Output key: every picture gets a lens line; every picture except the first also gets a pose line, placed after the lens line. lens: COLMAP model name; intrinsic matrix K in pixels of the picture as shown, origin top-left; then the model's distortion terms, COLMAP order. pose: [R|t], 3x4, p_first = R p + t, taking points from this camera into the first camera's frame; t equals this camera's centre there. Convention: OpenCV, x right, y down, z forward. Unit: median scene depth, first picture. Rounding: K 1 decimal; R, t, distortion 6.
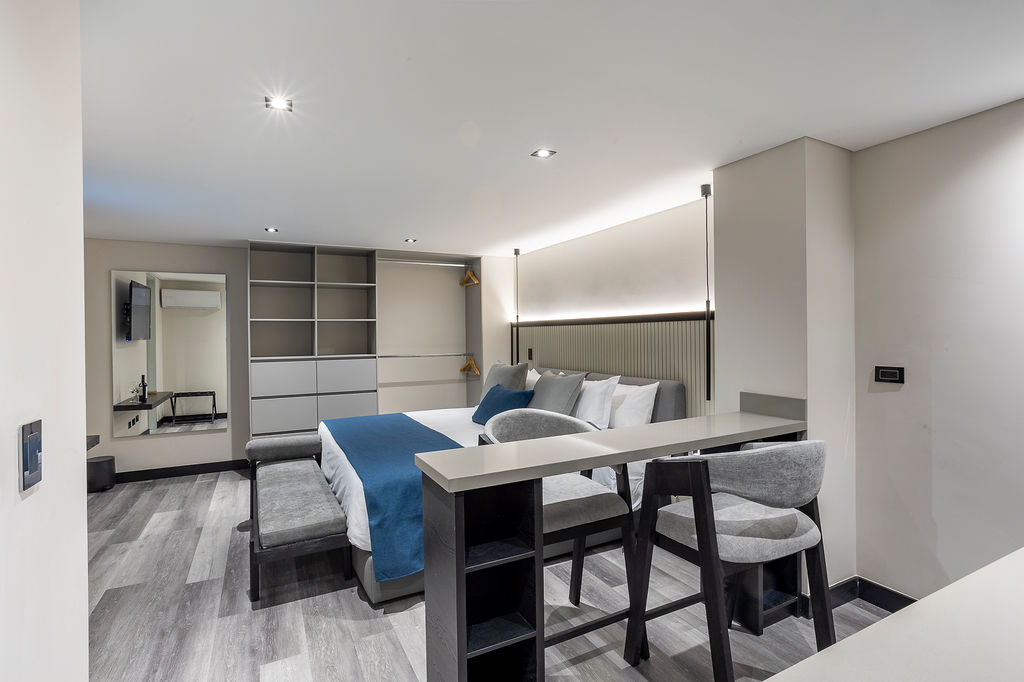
lens RADIAL K [[494.7, 0, 510.3], [0, 494.7, 340.9], [0, 0, 1]] dist [-0.025512, 0.016368]
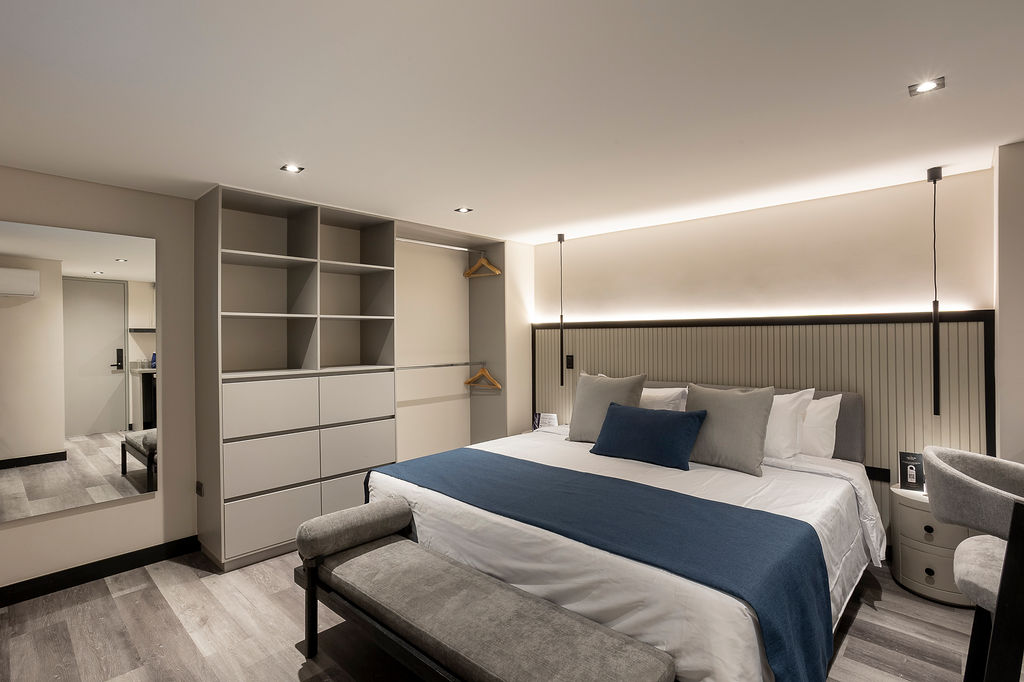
lens RADIAL K [[494.7, 0, 507.3], [0, 494.7, 337.2], [0, 0, 1]] dist [-0.025512, 0.016368]
pose [[0.938363, 0.002907, 0.345640, -0.402081], [0.001698, 0.999914, -0.013019, -0.004746], [-0.345648, 0.012803, 0.938277, 0.296633]]
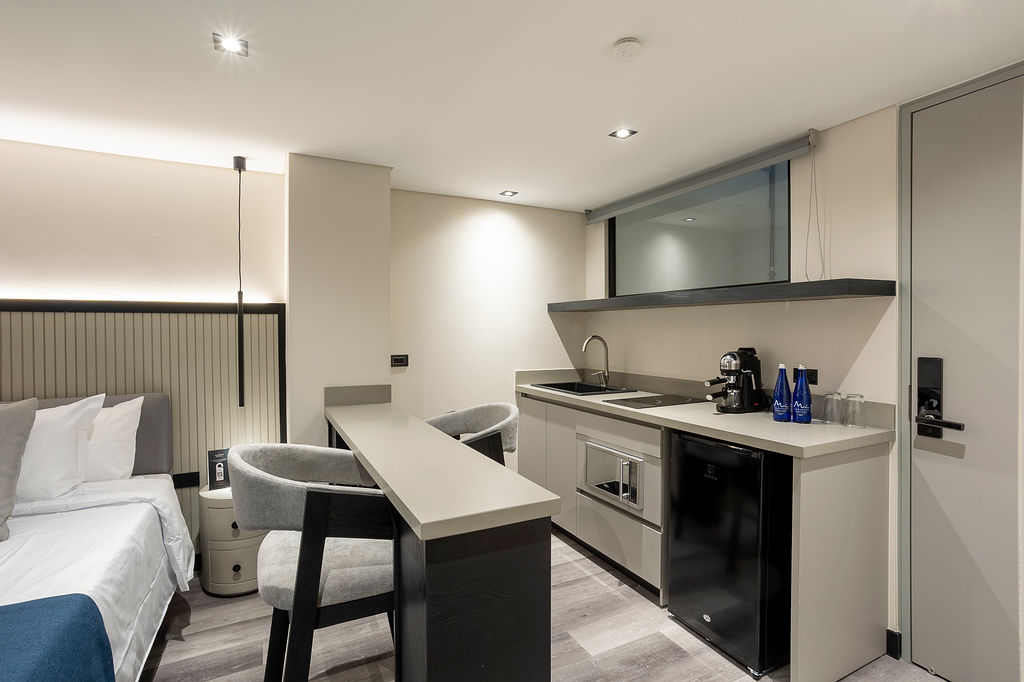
lens RADIAL K [[494.7, 0, 519.3], [0, 494.7, 339.1], [0, 0, 1]] dist [-0.025512, 0.016368]
pose [[-0.013618, -0.010290, 0.999854, -0.308397], [0.010914, 0.999886, 0.010439, -0.001203], [-0.999848, 0.011054, -0.013504, 0.345442]]
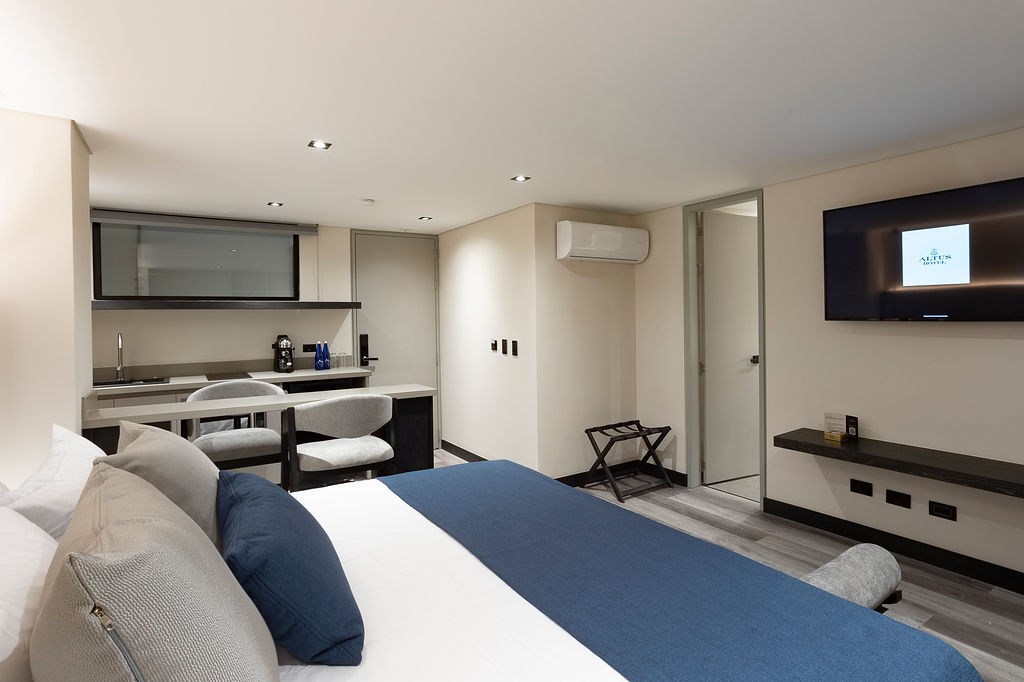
lens RADIAL K [[560.5, 0, 516.3], [0, 560.5, 340.5], [0, 0, 1]] dist [-0.005124, -0.000585]
pose [[-0.994650, 0.025636, -0.100074, -0.101778], [0.020539, 0.998455, 0.051629, -0.019420], [0.101243, 0.049297, -0.993640, 1.213204]]
